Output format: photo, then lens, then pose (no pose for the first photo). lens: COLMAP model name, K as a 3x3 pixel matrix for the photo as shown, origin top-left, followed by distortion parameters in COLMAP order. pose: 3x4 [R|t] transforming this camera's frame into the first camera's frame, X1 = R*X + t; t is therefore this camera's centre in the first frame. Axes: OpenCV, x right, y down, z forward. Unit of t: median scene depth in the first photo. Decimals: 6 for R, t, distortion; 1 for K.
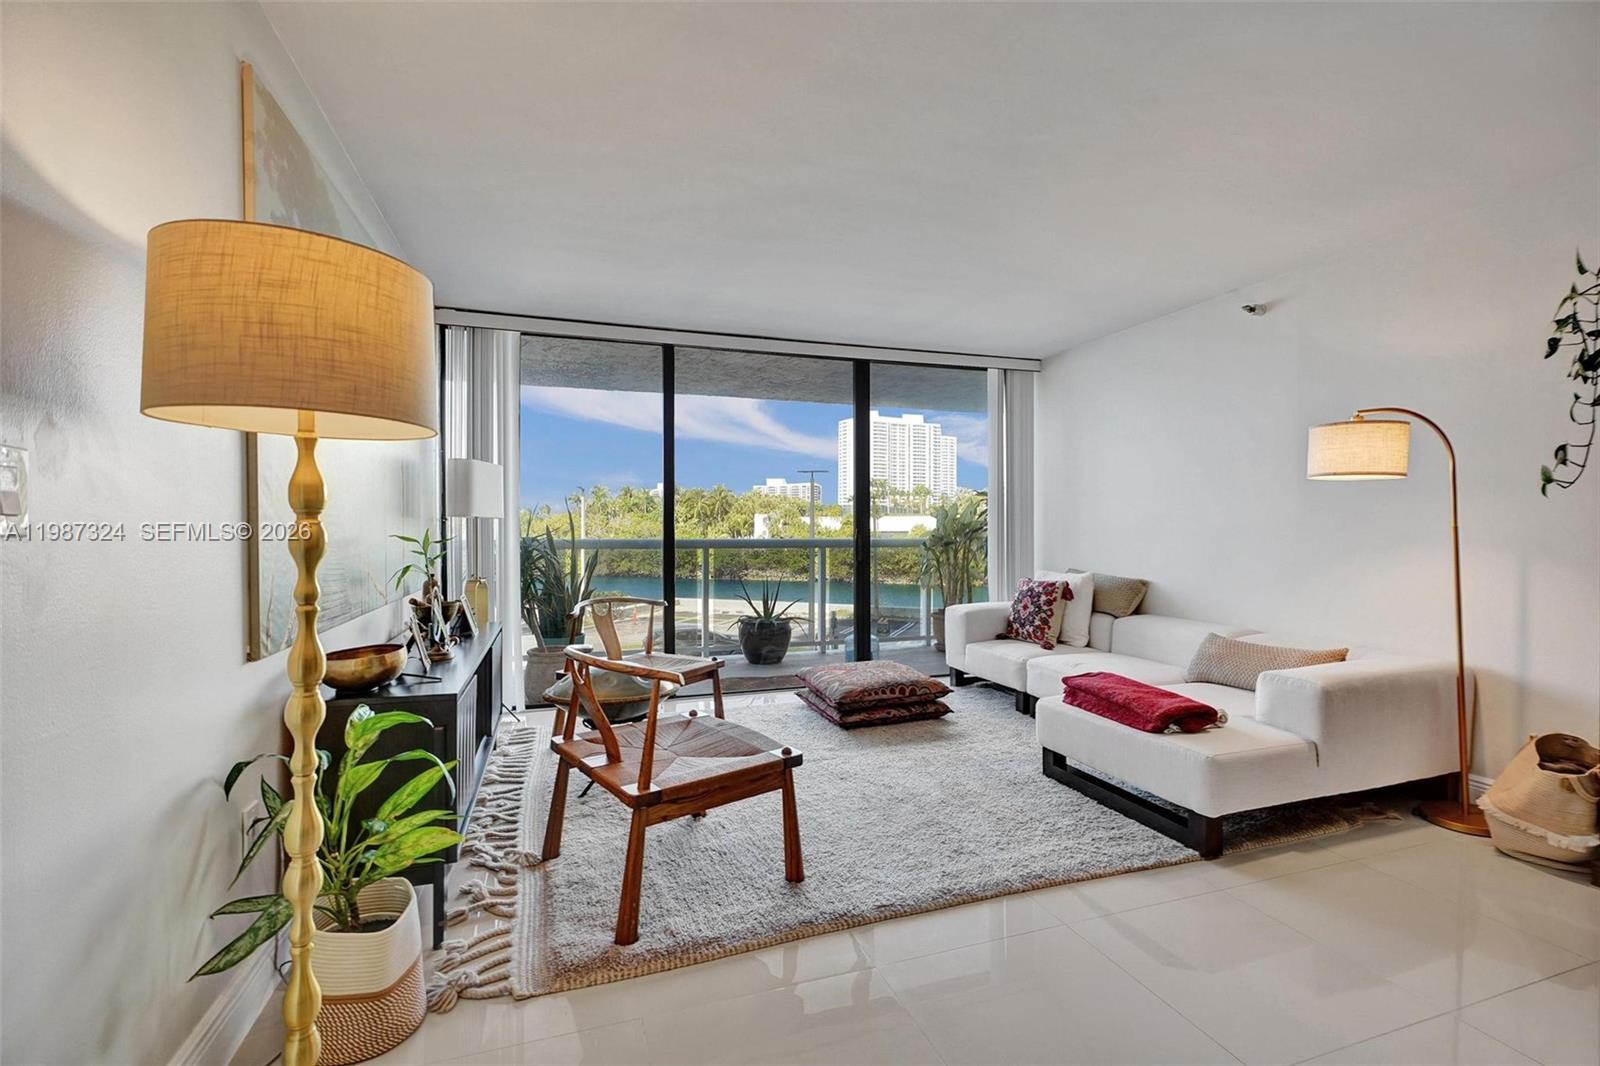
lens RADIAL K [[709.1, 0, 805.3], [0, 709.1, 532.6], [0, 0, 1]] dist [-0.002552, 0.000536]
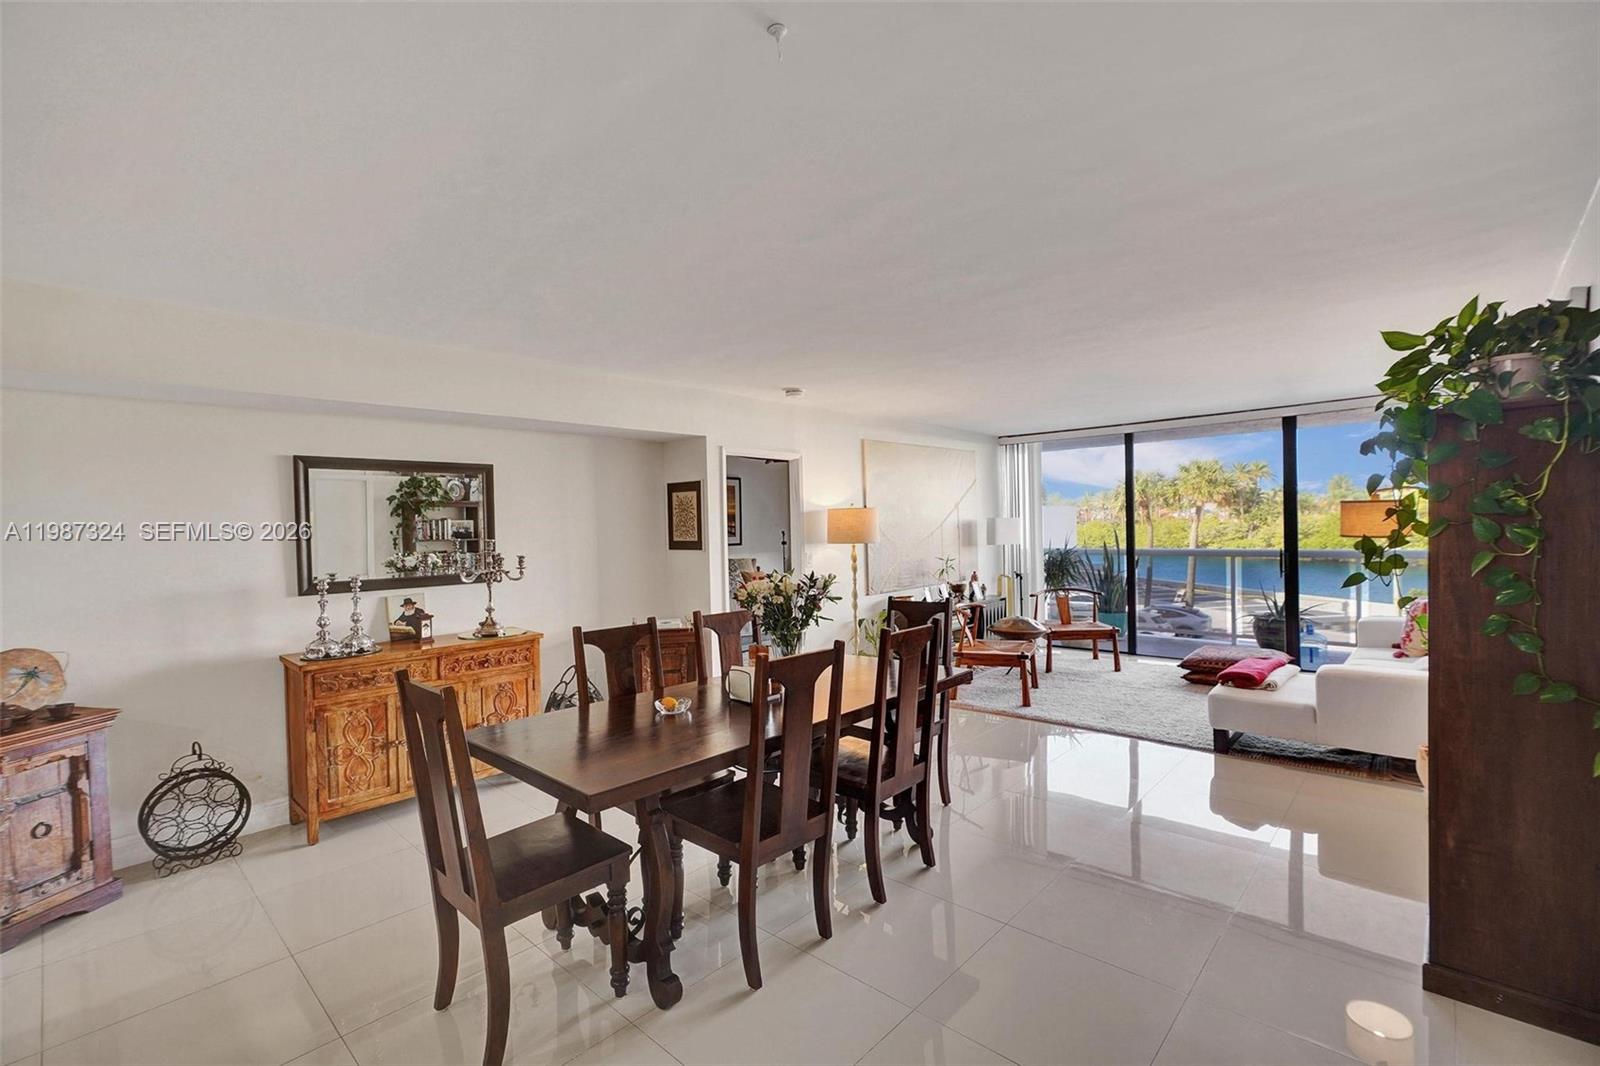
lens RADIAL K [[707.2, 0, 797.8], [0, 707.2, 535.3], [0, 0, 1]] dist [-0.013113, 0.006529]
pose [[0.475993, 0.001962, -0.879447, 1.466613], [0.021987, 0.999658, 0.014130, -0.125395], [0.879174, -0.026063, 0.475787, -0.695691]]
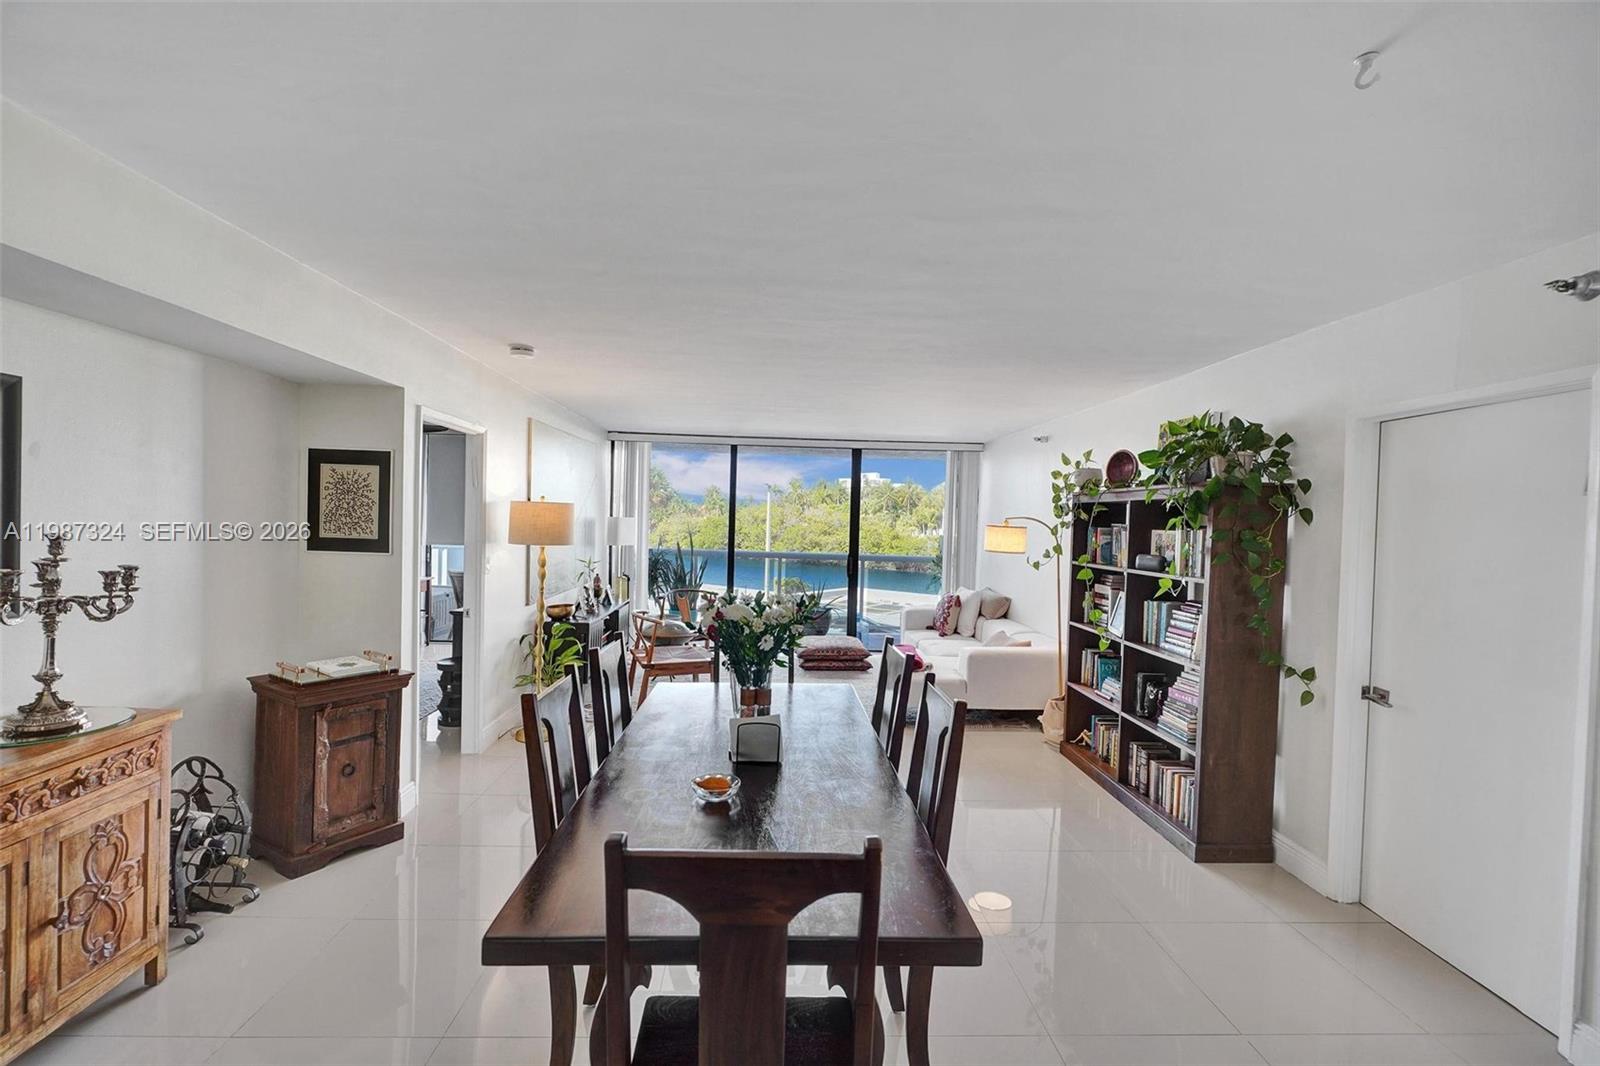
lens RADIAL K [[707.2, 0, 797.8], [0, 707.2, 535.3], [0, 0, 1]] dist [-0.013113, 0.006529]
pose [[0.958606, 0.036719, -0.282359, 0.777788], [-0.031765, 0.999251, 0.022105, -0.148731], [0.282959, -0.012221, 0.959054, -1.041522]]
